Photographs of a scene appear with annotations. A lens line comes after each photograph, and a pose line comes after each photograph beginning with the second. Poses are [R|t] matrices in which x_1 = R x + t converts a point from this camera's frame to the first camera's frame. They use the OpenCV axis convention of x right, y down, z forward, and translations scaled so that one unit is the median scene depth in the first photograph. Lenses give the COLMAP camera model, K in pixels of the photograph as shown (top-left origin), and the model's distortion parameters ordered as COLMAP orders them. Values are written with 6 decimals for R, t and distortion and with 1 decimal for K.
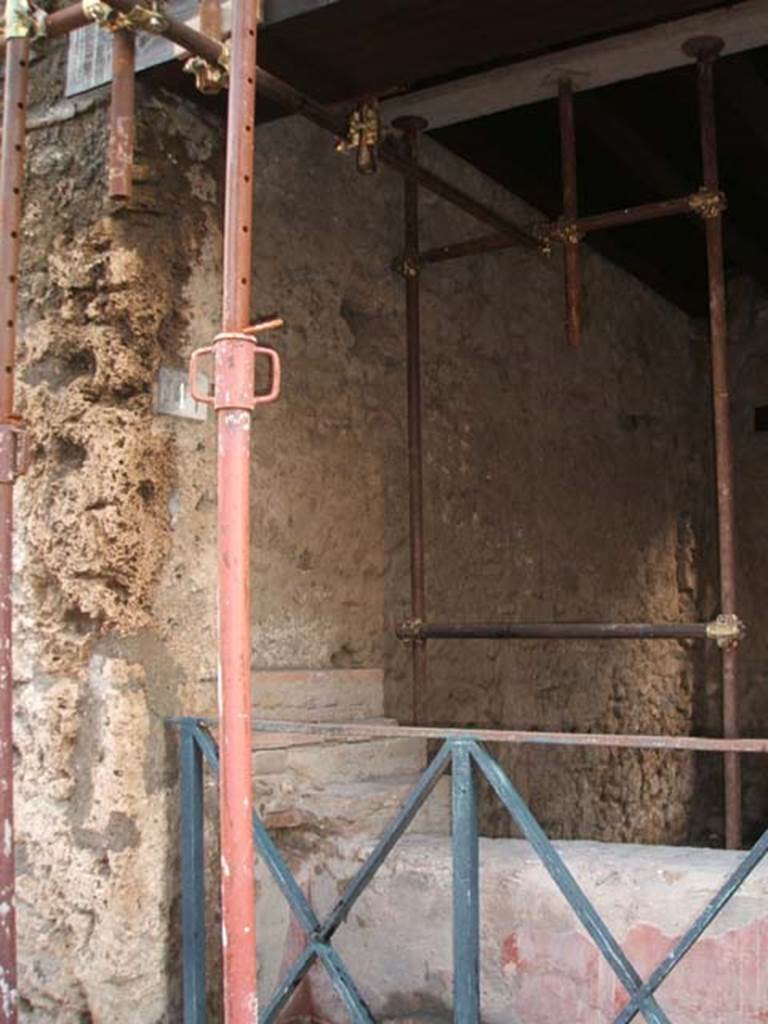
lens RADIAL K [[1180.3, 0, 462.6], [0, 1180.3, 532.8], [0, 0, 1]] dist [-0.162936, 0.079666]
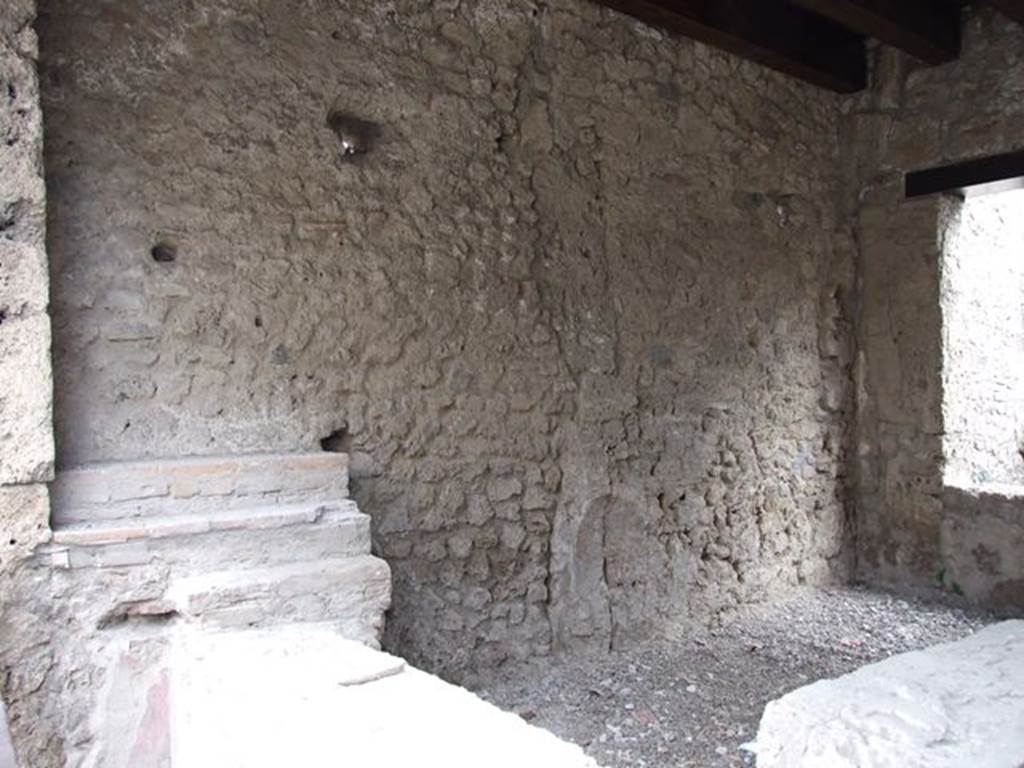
lens RADIAL K [[769.3, 0, 455.4], [0, 769.3, 379.6], [0, 0, 1]] dist [-0.062337, 0.039279]
pose [[0.897716, -0.010273, -0.440455, 0.322876], [0.049717, 0.995705, 0.078106, -0.001867], [0.437760, -0.092015, 0.894371, 0.415482]]
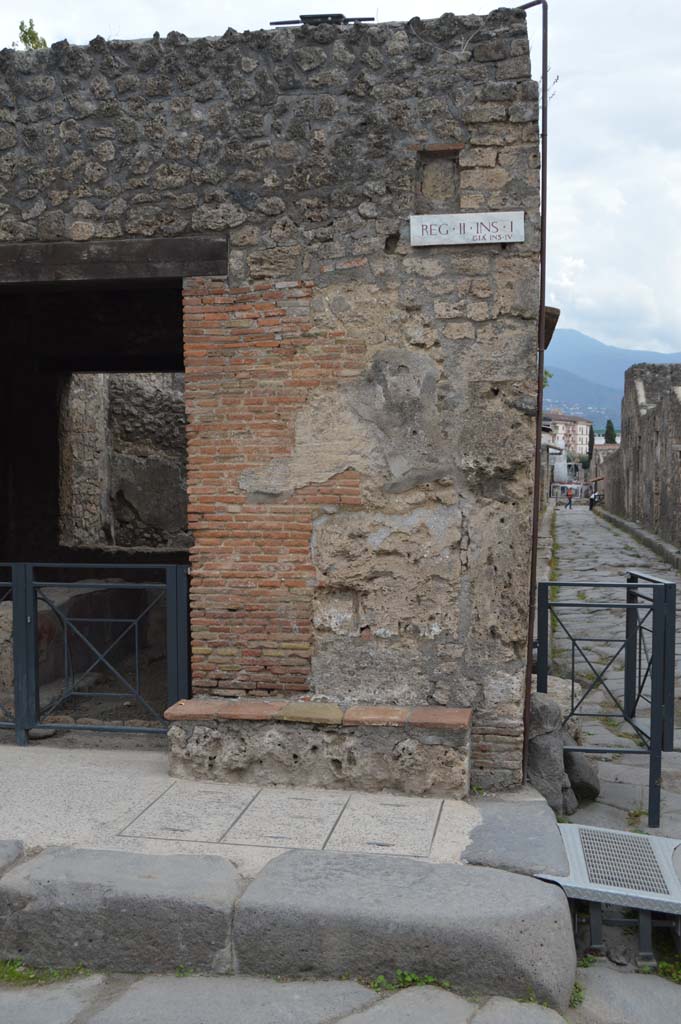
lens RADIAL K [[1159.3, 0, 344.6], [0, 1159.3, 528.0], [0, 0, 1]] dist [-0.064072, 0.013427]
pose [[0.939737, -0.012902, 0.341654, 0.170507], [-0.039307, 0.988585, 0.145448, -0.215805], [-0.339631, -0.150112, 0.928503, -1.195841]]
